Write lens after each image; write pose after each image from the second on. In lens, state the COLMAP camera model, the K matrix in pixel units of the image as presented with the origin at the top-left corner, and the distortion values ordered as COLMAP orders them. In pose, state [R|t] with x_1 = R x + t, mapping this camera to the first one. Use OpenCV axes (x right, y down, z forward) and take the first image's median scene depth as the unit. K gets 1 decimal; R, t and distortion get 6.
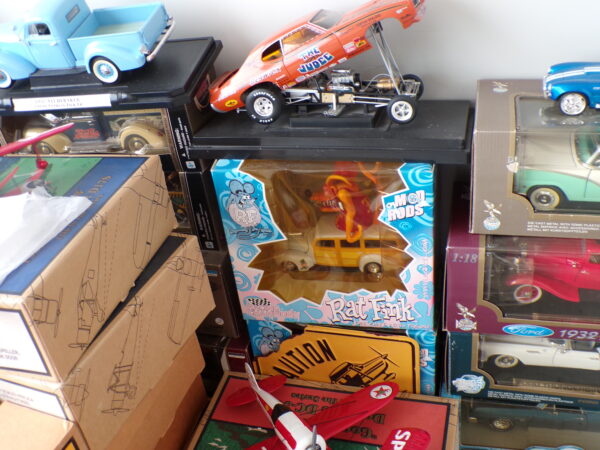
lens RADIAL K [[671.9, 0, 291.9], [0, 671.9, 229.5], [0, 0, 1]] dist [-0.076371, 0.000000]
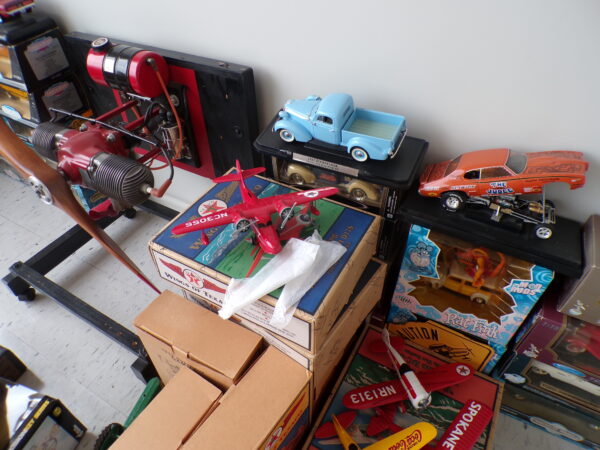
lens RADIAL K [[400.4, 0, 295.3], [0, 400.4, 225.5], [0, 0, 1]] dist [-0.050161, 0.024756]
pose [[0.966733, 0.242009, -0.082823, -0.308942], [-0.222472, 0.955309, 0.194655, -0.228415], [0.126230, -0.169753, 0.977369, 0.017941]]
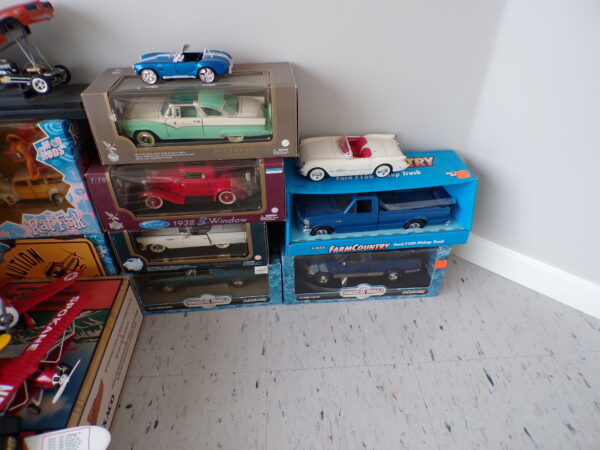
lens RADIAL K [[400.4, 0, 298.2], [0, 400.4, 227.4], [0, 0, 1]] dist [-0.050161, 0.024756]
pose [[0.936827, -0.105973, 0.333354, 0.356242], [0.089051, 0.993859, 0.065688, 0.125638], [-0.338268, -0.031853, 0.940511, -0.033819]]
